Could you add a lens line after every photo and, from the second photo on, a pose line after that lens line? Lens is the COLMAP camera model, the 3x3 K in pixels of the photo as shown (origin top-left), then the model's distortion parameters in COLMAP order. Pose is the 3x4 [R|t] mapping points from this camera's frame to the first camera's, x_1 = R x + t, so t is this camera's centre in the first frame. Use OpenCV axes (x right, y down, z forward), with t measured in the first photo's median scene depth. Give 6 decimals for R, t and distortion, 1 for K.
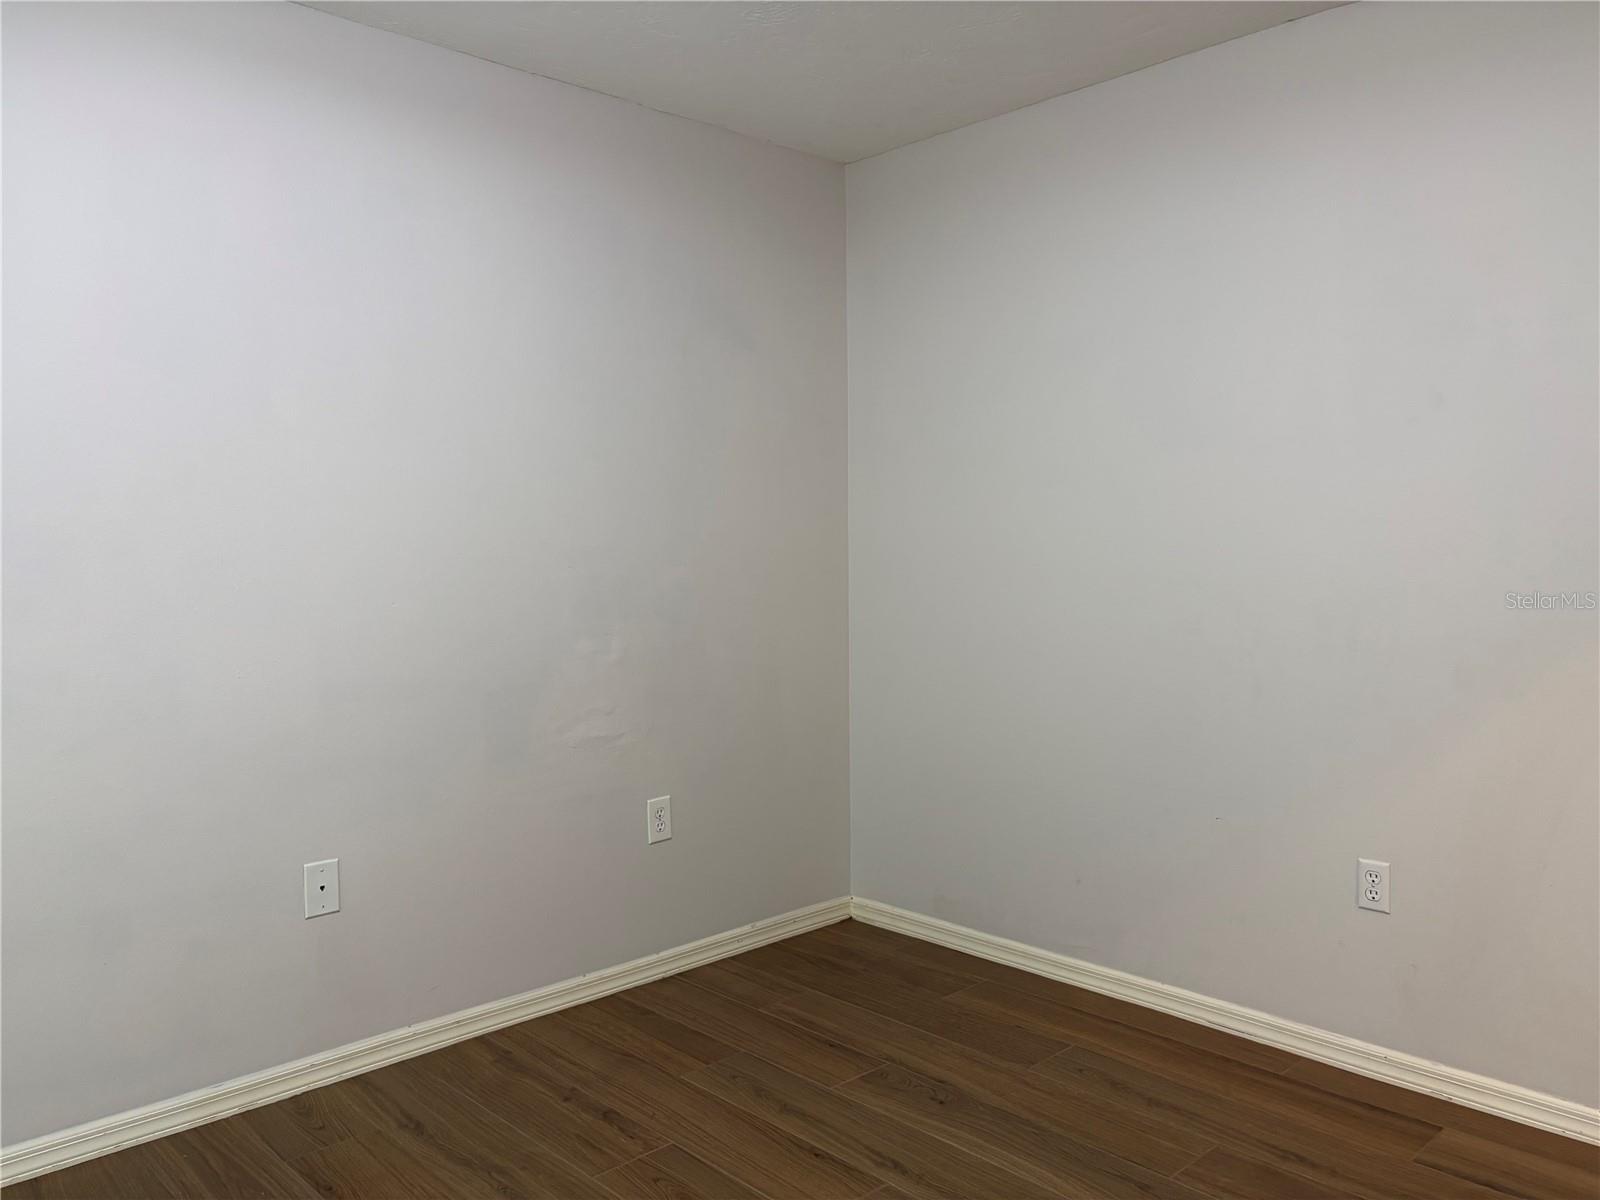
lens RADIAL K [[1216.2, 0, 803.3], [0, 1216.2, 599.9], [0, 0, 1]] dist [0.044744, -0.026788]
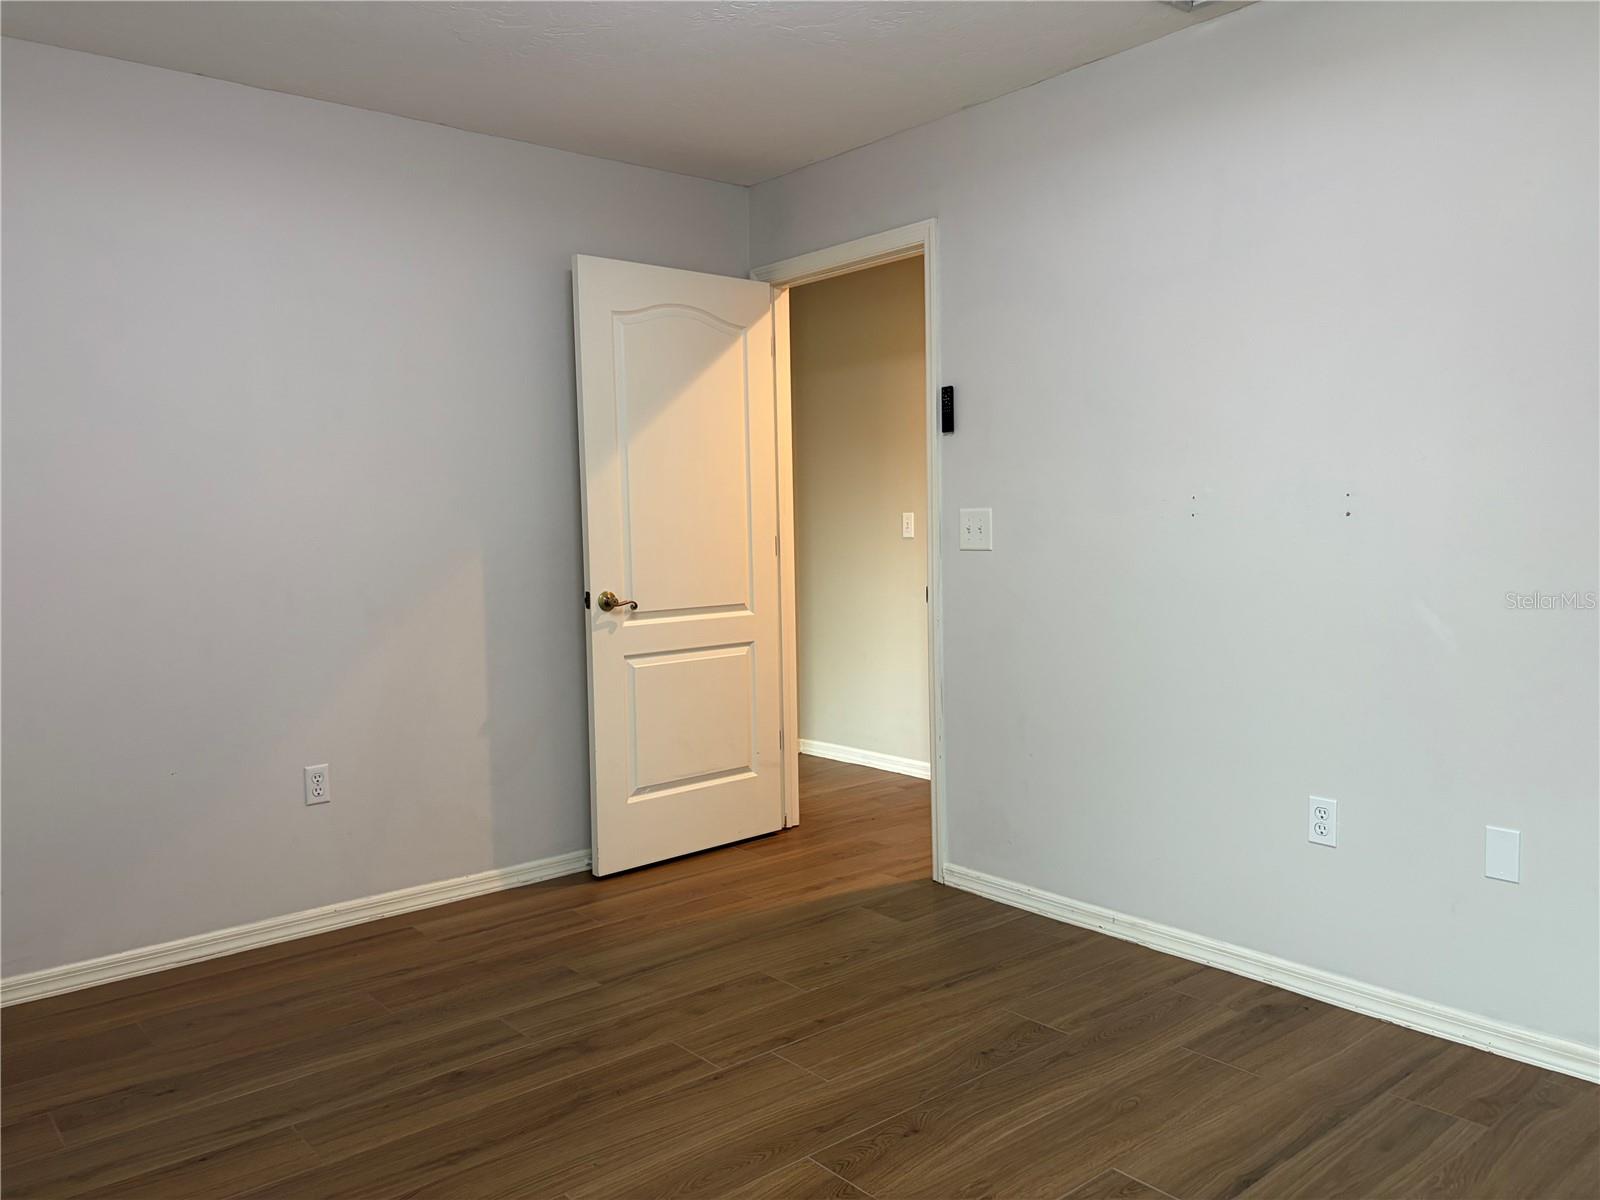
lens RADIAL K [[1216.2, 0, 795.9], [0, 1216.2, 592.1], [0, 0, 1]] dist [0.044744, -0.026788]
pose [[0.074957, -0.058313, 0.995480, -0.806510], [0.071895, 0.996007, 0.052930, -0.001026], [-0.994592, 0.067603, 0.078851, 0.403819]]
